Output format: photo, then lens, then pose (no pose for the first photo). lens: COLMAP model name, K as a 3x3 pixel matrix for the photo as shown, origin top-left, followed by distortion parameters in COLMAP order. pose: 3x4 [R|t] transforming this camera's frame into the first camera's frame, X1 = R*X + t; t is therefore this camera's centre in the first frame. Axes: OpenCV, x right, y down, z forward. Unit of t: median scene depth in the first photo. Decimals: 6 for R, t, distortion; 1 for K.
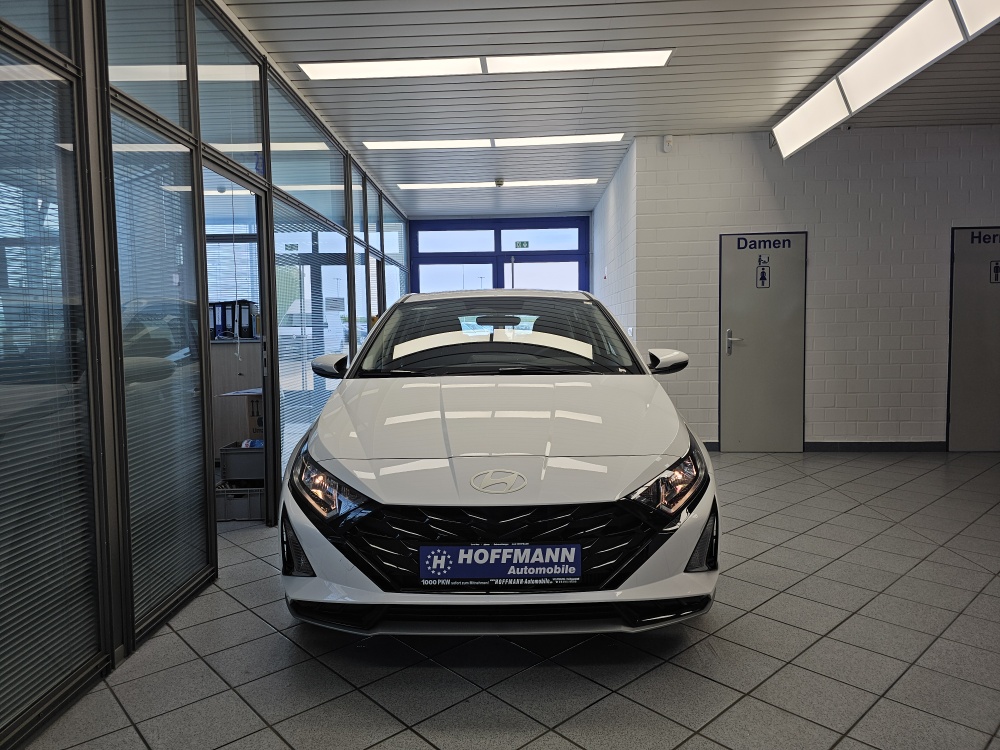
lens RADIAL K [[692.5, 0, 476.4], [0, 692.5, 369.8], [0, 0, 1]] dist [0.054451, -0.064674]
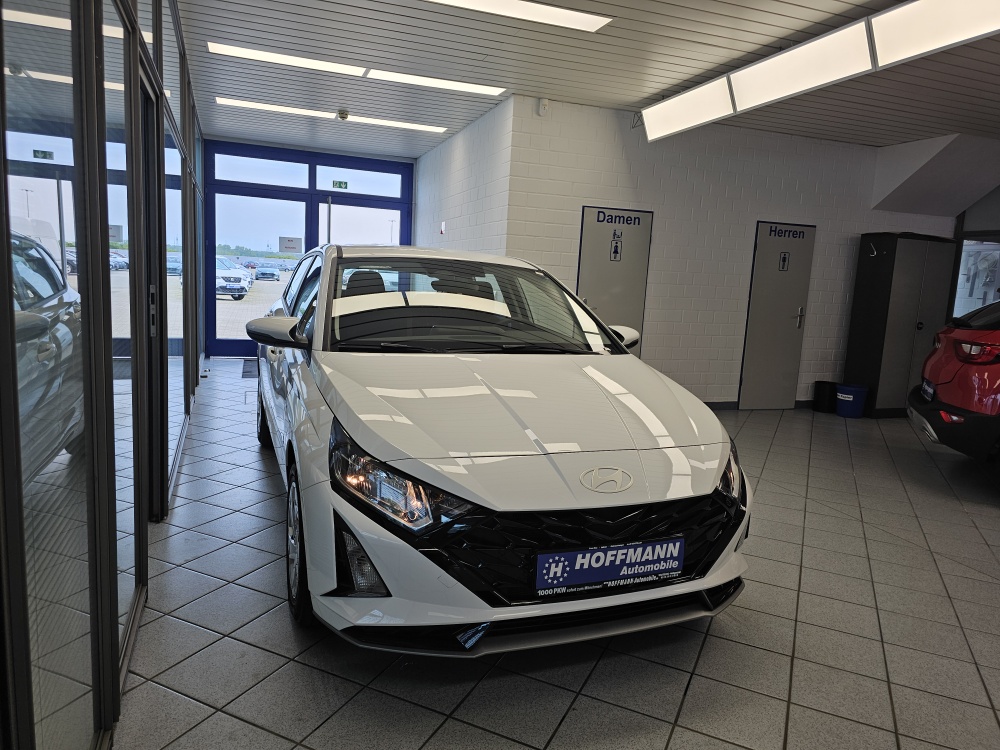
lens RADIAL K [[692.5, 0, 526.5], [0, 692.5, 381.7], [0, 0, 1]] dist [0.054451, -0.064674]
pose [[0.916193, 0.007086, 0.400674, -0.433312], [-0.043810, 0.995622, 0.082571, -0.042879], [-0.398335, -0.093205, 0.912492, 0.188075]]
